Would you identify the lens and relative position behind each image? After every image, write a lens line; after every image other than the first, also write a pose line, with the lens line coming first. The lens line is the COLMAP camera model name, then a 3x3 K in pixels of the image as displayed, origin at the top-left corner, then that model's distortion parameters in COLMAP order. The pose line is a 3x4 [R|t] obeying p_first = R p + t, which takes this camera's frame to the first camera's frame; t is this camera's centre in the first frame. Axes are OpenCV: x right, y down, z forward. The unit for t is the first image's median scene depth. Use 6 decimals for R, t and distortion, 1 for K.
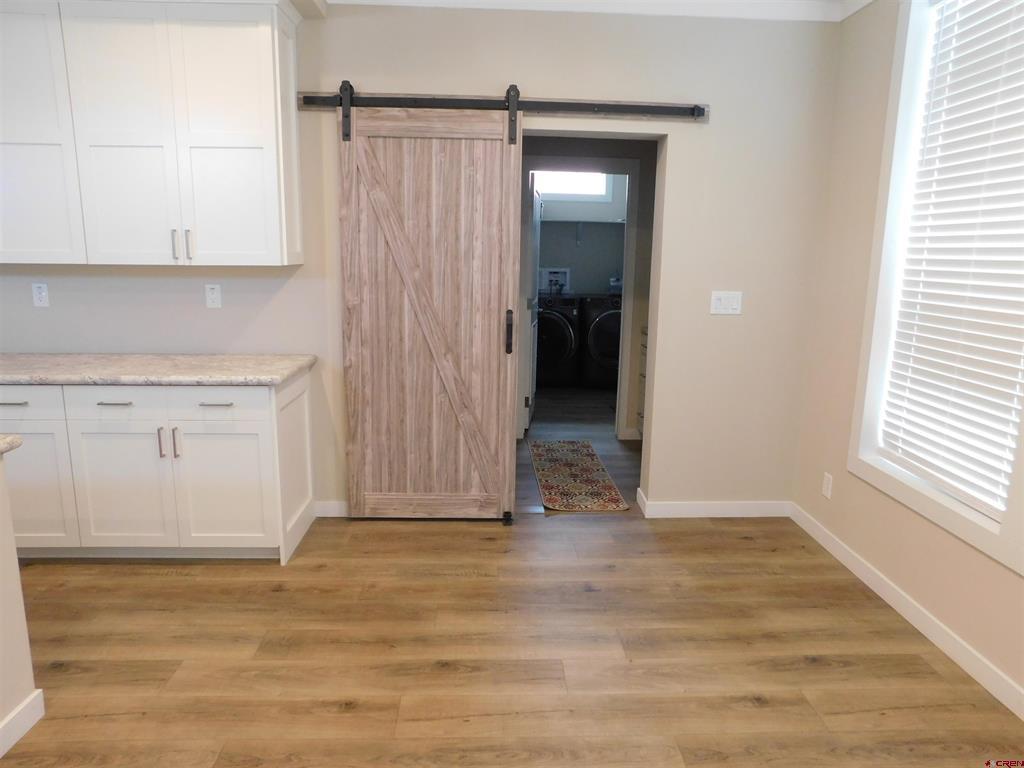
lens RADIAL K [[678.0, 0, 520.6], [0, 678.0, 387.1], [0, 0, 1]] dist [-0.044488, 0.028905]
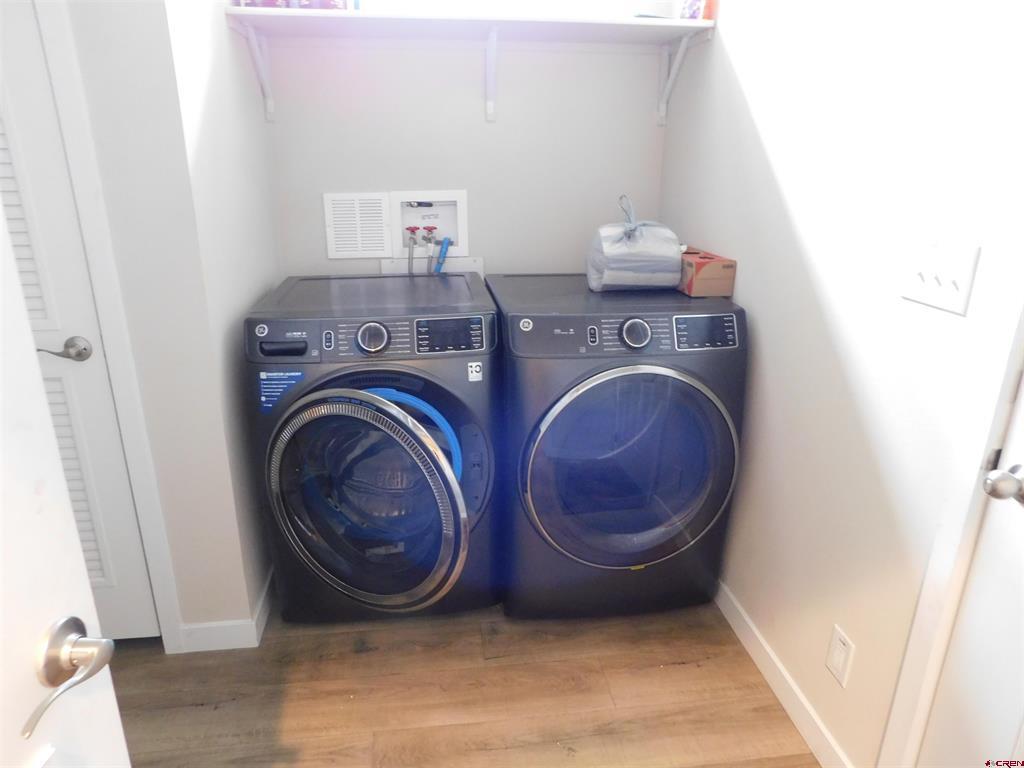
lens RADIAL K [[678.0, 0, 513.9], [0, 678.0, 384.1], [0, 0, 1]] dist [-0.044488, 0.028905]
pose [[0.997486, -0.030058, 0.064166, 0.071065], [0.020992, 0.990271, 0.137561, -0.127962], [-0.067676, -0.135868, 0.988413, 0.672474]]
